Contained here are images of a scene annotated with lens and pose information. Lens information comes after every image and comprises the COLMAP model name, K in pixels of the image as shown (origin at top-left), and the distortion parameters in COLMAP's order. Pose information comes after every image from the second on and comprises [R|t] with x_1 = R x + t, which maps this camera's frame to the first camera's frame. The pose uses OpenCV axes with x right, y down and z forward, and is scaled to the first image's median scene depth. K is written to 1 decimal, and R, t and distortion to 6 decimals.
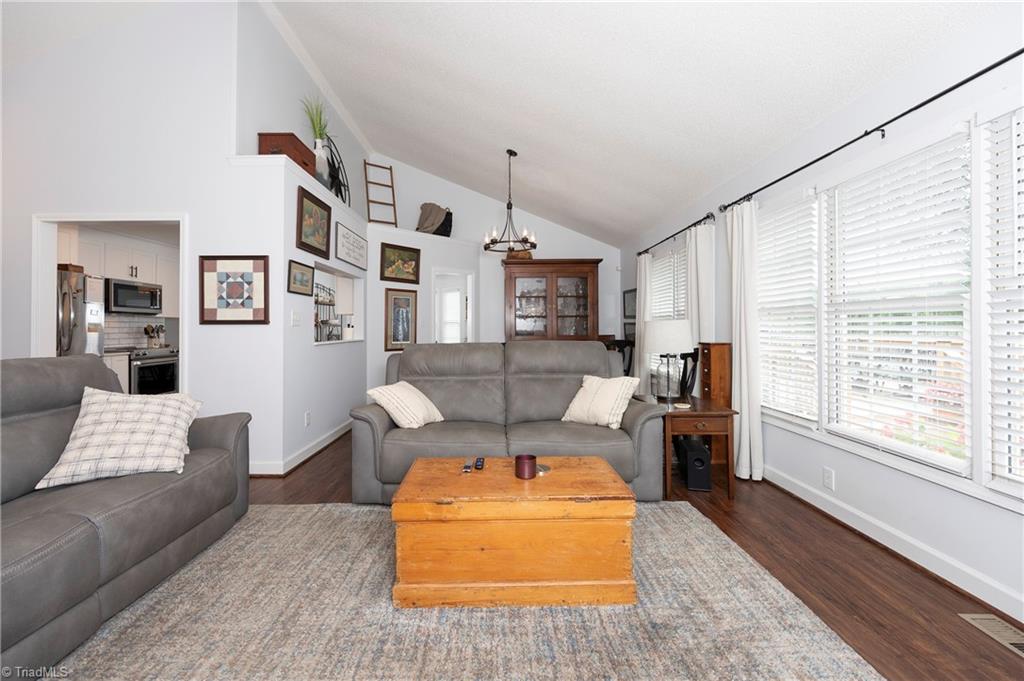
lens RADIAL K [[403.1, 0, 510.7], [0, 403.1, 338.9], [0, 0, 1]] dist [-0.001900, 0.000020]
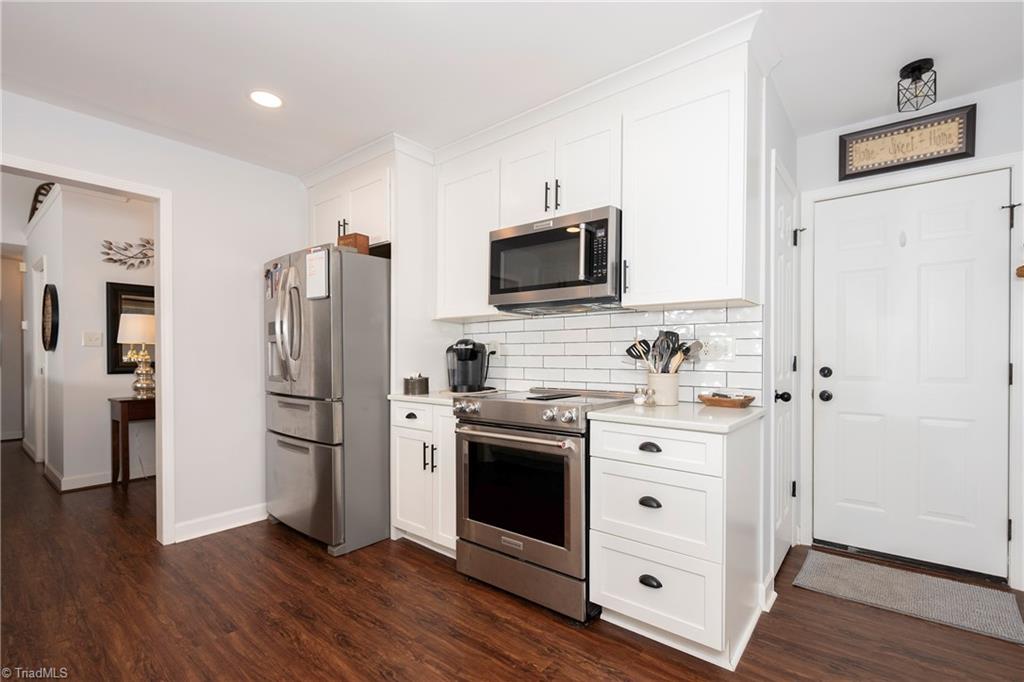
lens RADIAL K [[459.9, 0, 507.6], [0, 459.9, 359.2], [0, 0, 1]] dist [-0.001011, -0.000124]
pose [[-0.648765, 0.007431, -0.760952, -0.555980], [-0.018458, 0.999504, 0.025497, -0.020342], [0.760765, 0.030587, -0.648307, 1.195692]]
